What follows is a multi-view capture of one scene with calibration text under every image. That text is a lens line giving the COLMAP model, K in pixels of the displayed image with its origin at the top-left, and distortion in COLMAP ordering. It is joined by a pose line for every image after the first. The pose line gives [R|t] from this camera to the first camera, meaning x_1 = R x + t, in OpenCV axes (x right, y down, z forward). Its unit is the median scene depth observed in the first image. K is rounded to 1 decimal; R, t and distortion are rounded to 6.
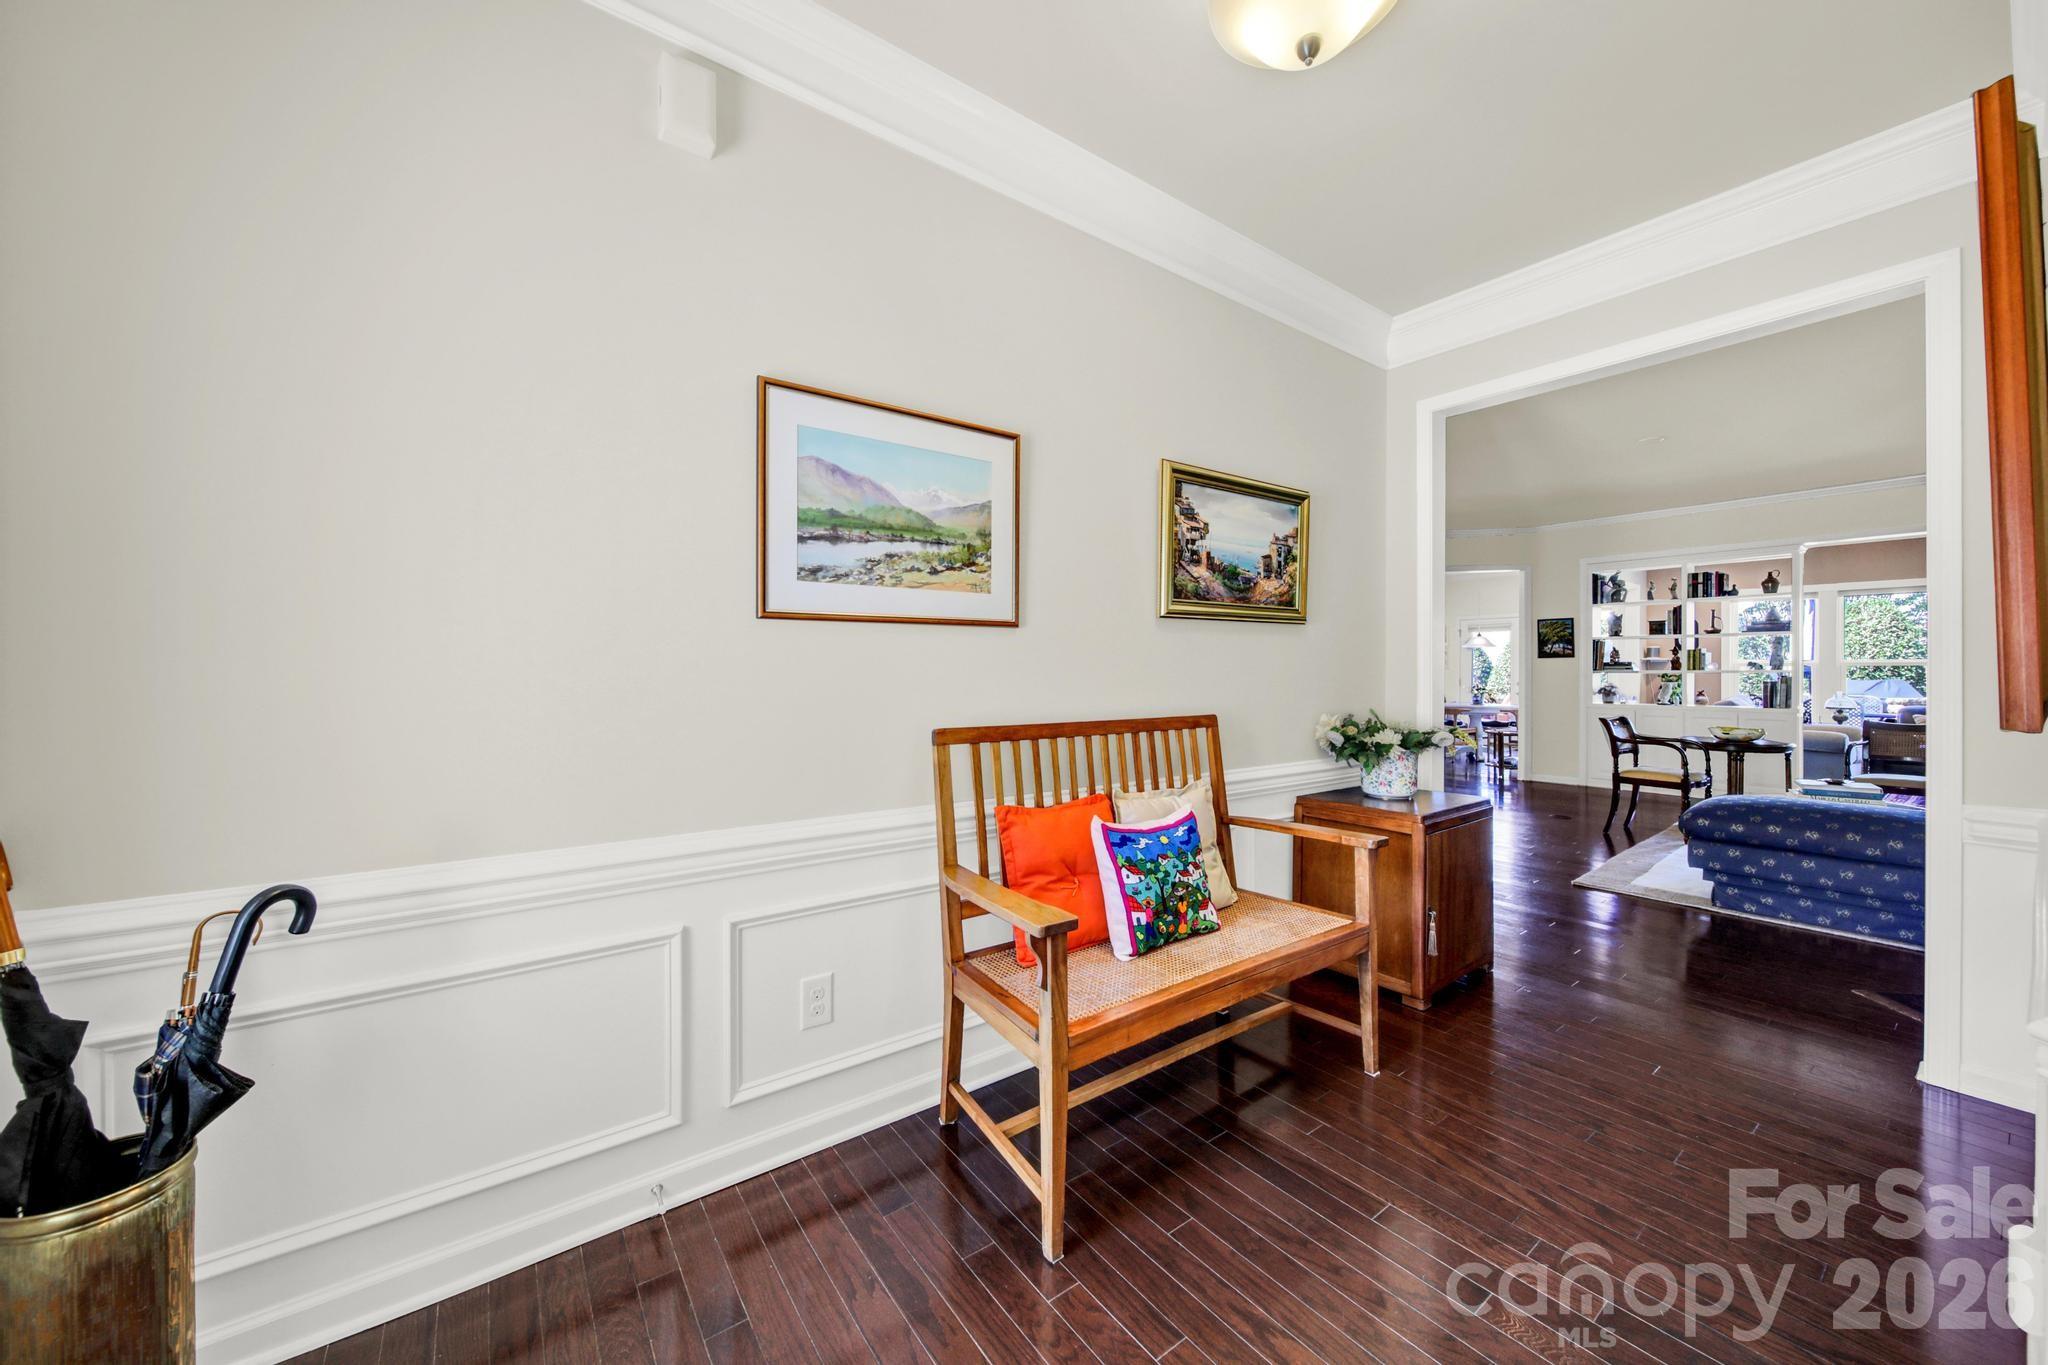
lens RADIAL K [[736.0, 0, 1020.5], [0, 736.0, 672.6], [0, 0, 1]] dist [-0.000151, -0.001958]
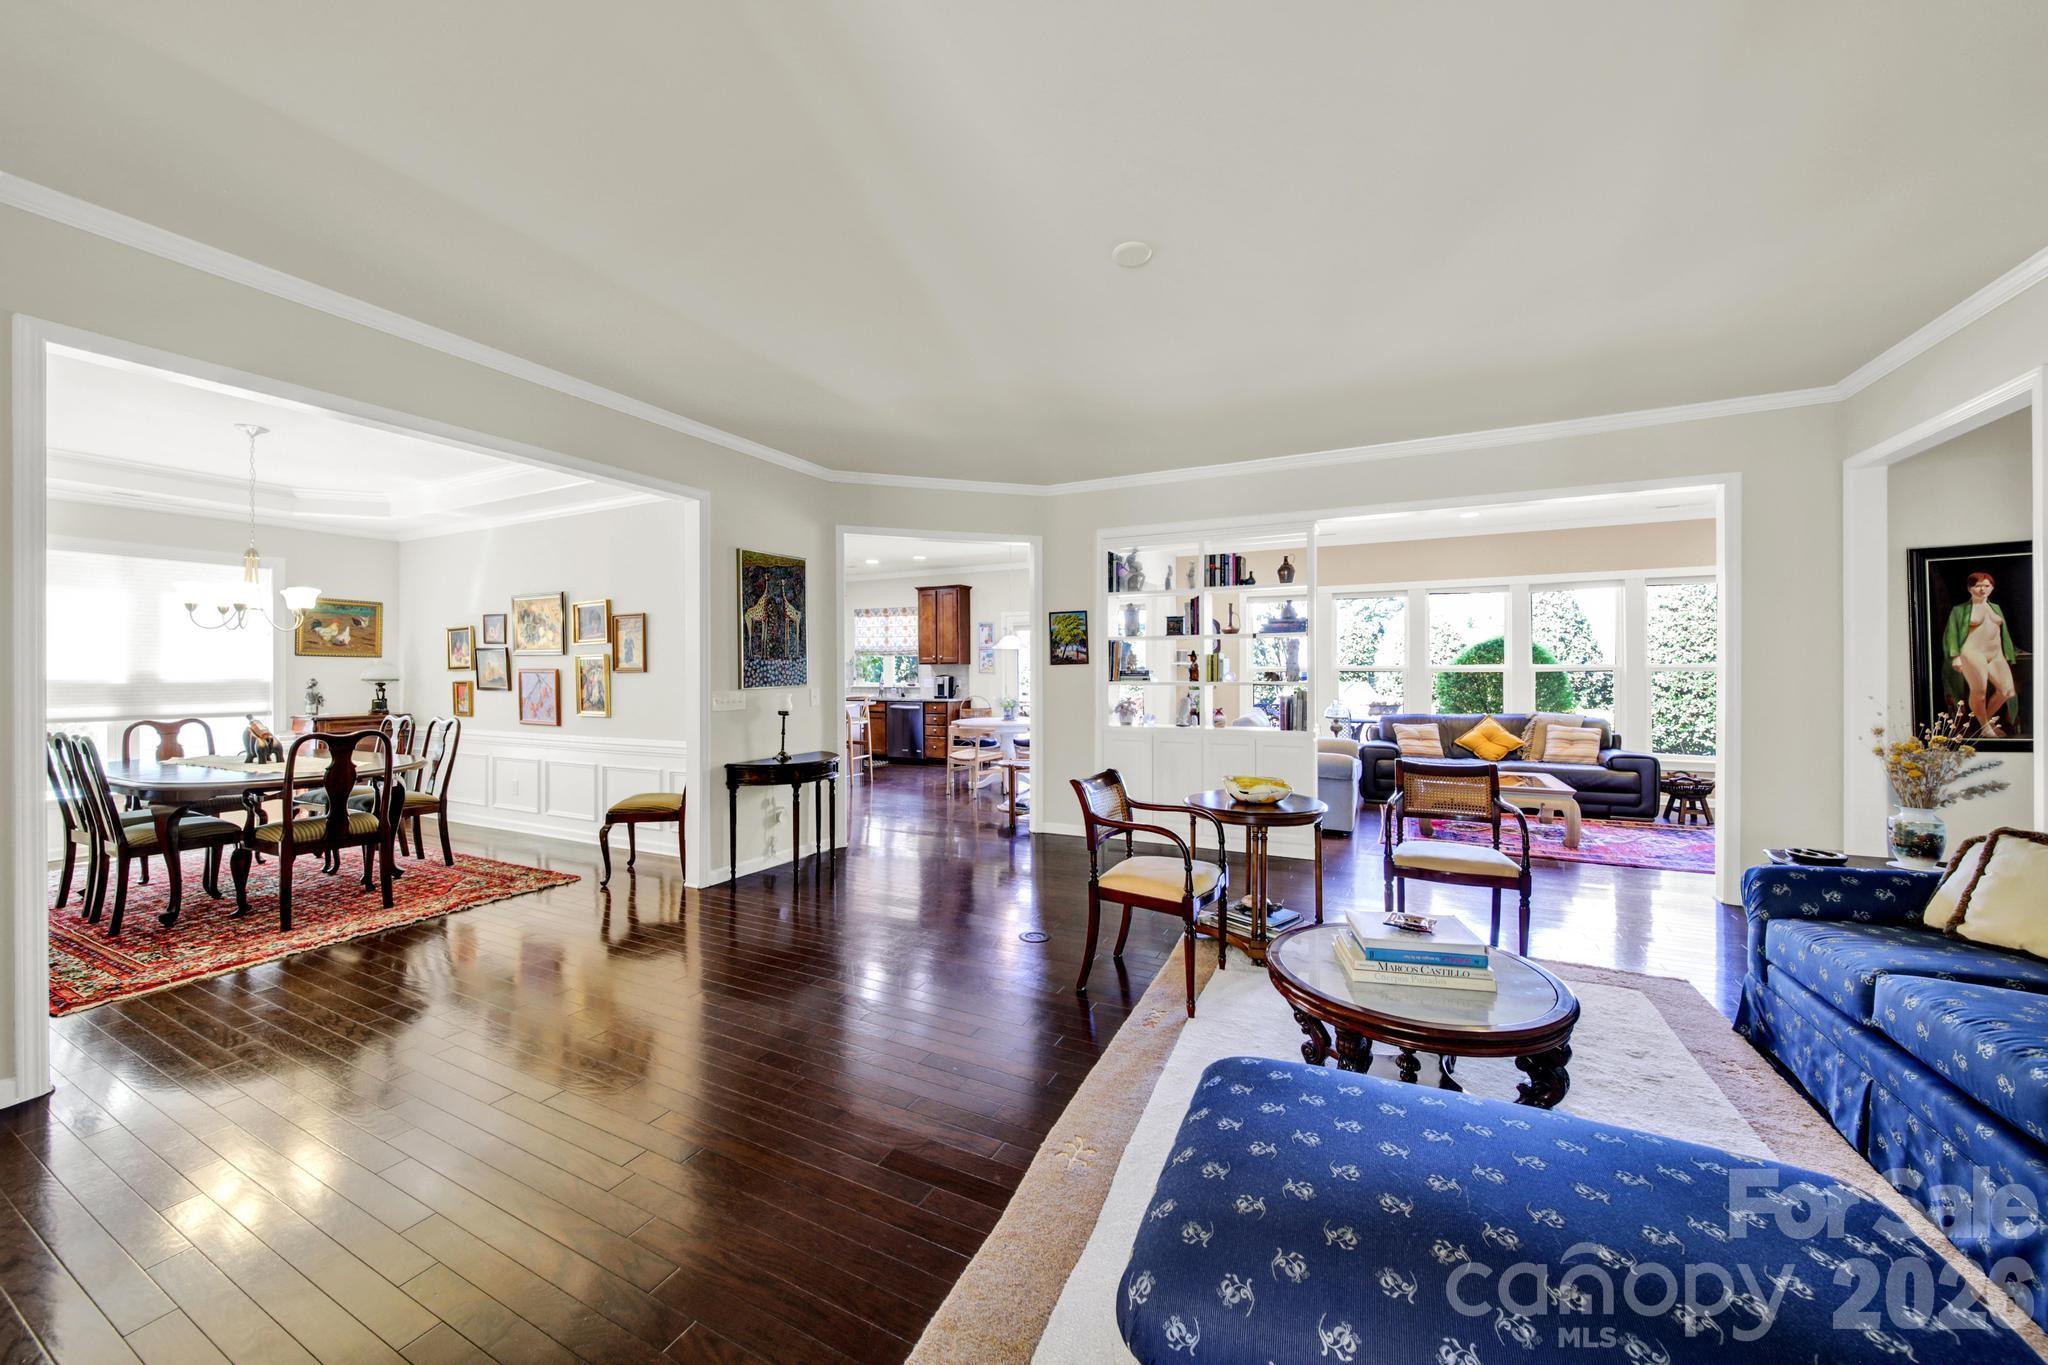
lens RADIAL K [[736.0, 0, 1024.7], [0, 736.0, 673.0], [0, 0, 1]] dist [-0.000151, -0.001958]
pose [[0.888840, -0.004914, 0.458191, 0.376787], [0.005523, 0.999985, 0.000010, -0.012825], [-0.458184, 0.002521, 0.888854, 0.392266]]
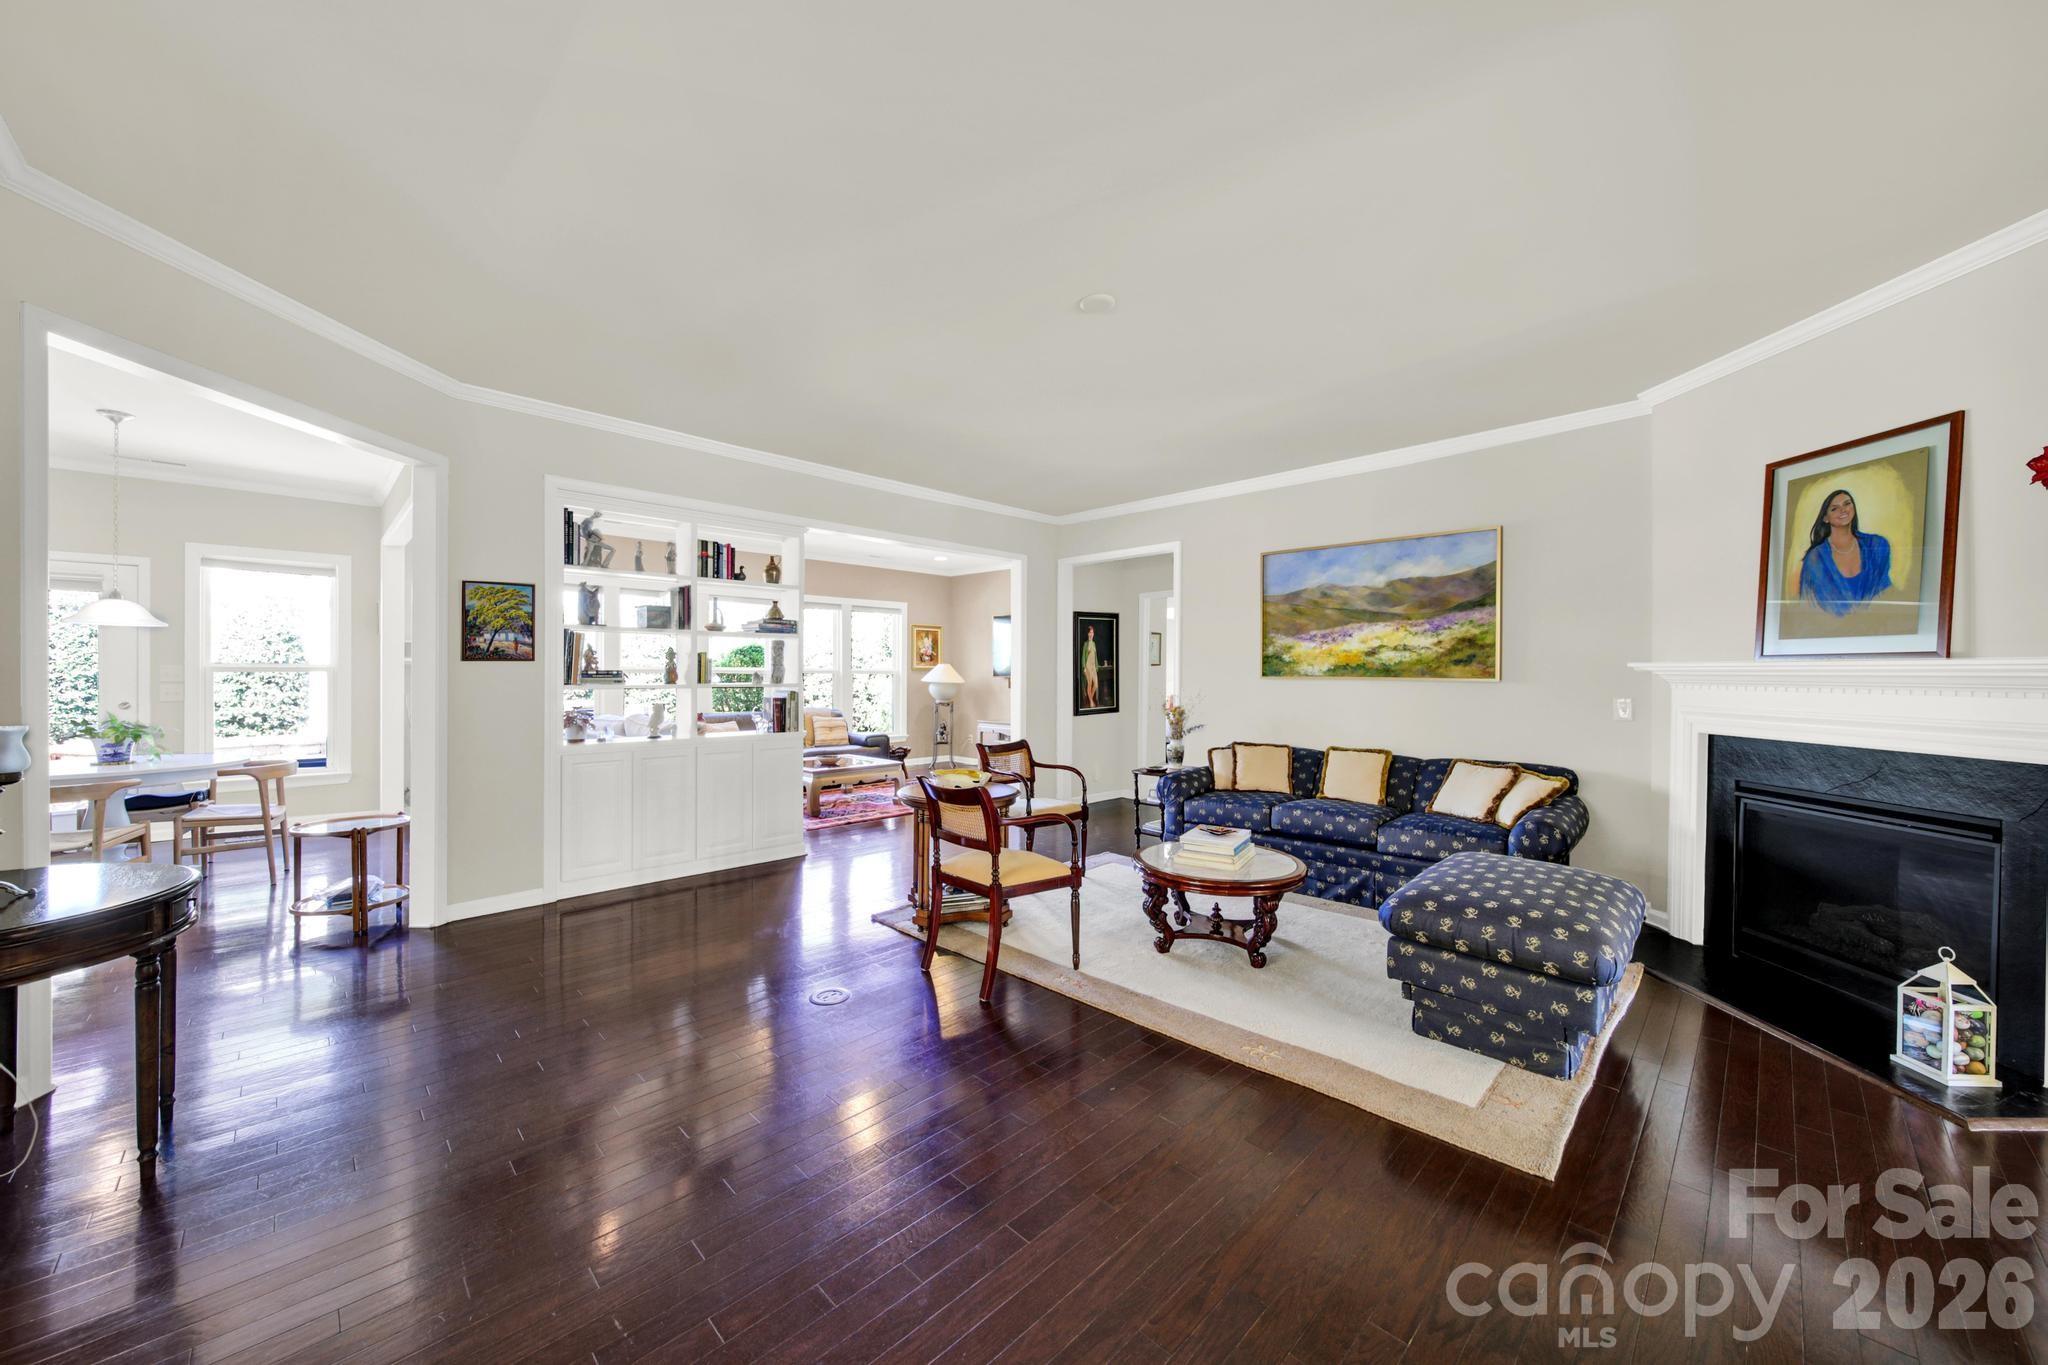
lens RADIAL K [[736.0, 0, 1004.7], [0, 736.0, 675.8], [0, 0, 1]] dist [-0.000151, -0.001958]
pose [[-0.141288, -0.005180, 0.989955, 0.198845], [-0.001825, 0.999986, 0.004972, -0.014199], [-0.989967, -0.001104, -0.141296, 0.788086]]
